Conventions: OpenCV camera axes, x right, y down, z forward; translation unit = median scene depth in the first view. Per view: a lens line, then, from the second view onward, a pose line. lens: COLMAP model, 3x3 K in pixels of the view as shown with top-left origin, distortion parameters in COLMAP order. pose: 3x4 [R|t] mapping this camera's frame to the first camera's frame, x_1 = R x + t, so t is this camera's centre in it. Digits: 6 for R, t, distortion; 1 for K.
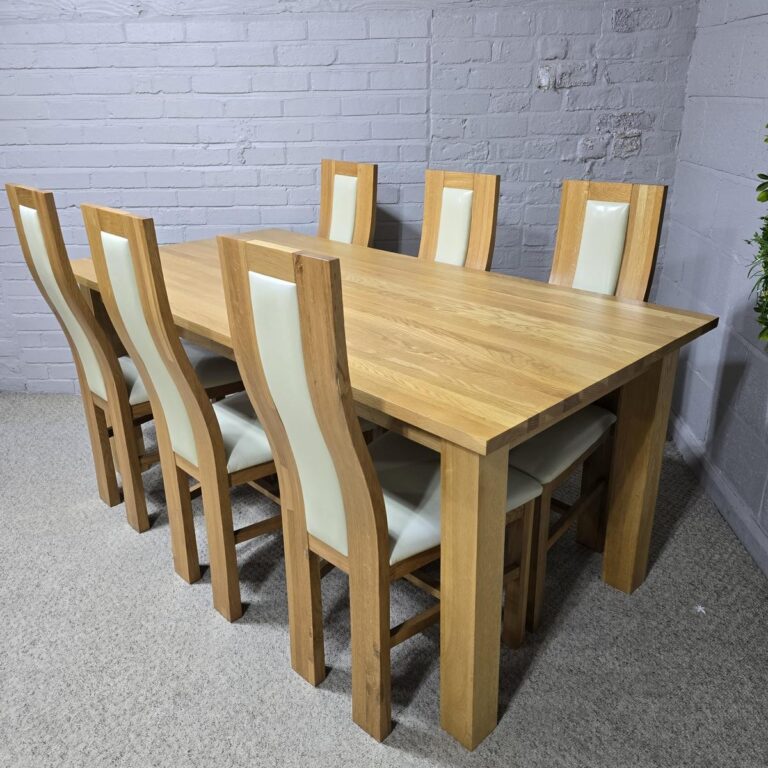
lens RADIAL K [[675.5, 0, 383.3], [0, 675.5, 382.0], [0, 0, 1]] dist [0.050381, -0.048487]
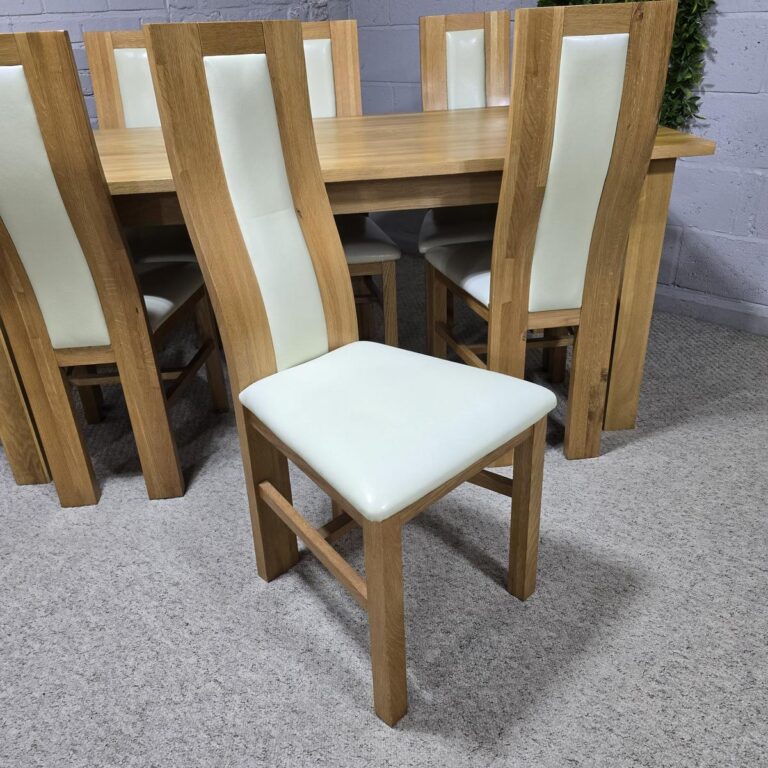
lens RADIAL K [[675.5, 0, 377.8], [0, 675.5, 377.1], [0, 0, 1]] dist [0.050381, -0.048487]
pose [[0.641997, -0.372764, 0.669990, -0.605768], [0.333074, 0.922686, 0.194199, 0.012865], [-0.690581, 0.098480, 0.716519, 0.221143]]
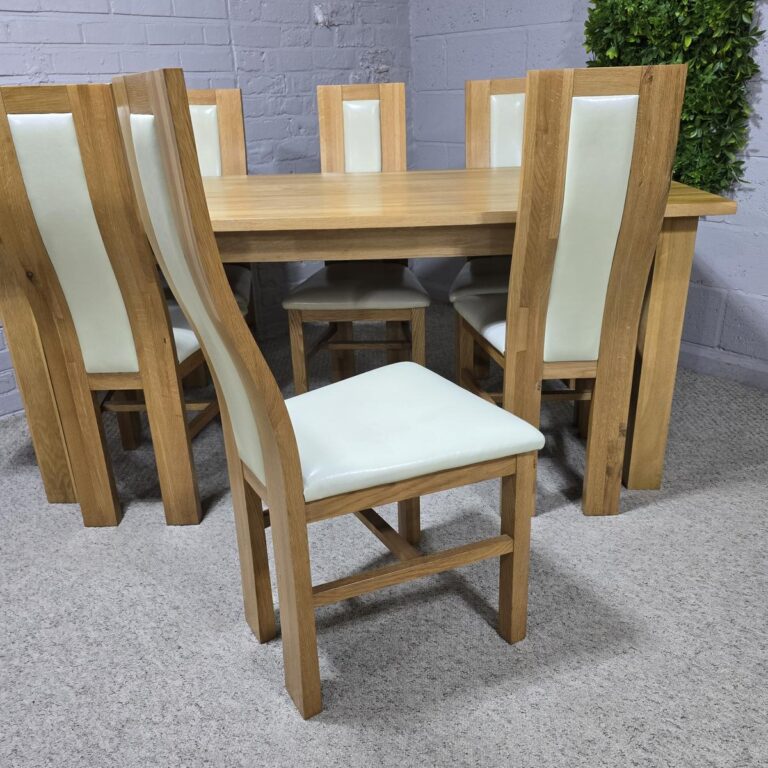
lens RADIAL K [[675.5, 0, 385.4], [0, 675.5, 375.7], [0, 0, 1]] dist [0.050381, -0.048487]
pose [[0.717511, -0.280685, 0.637490, -0.584367], [0.292366, 0.952051, 0.090120, 0.038169], [-0.632218, 0.121718, 0.765170, 0.180951]]
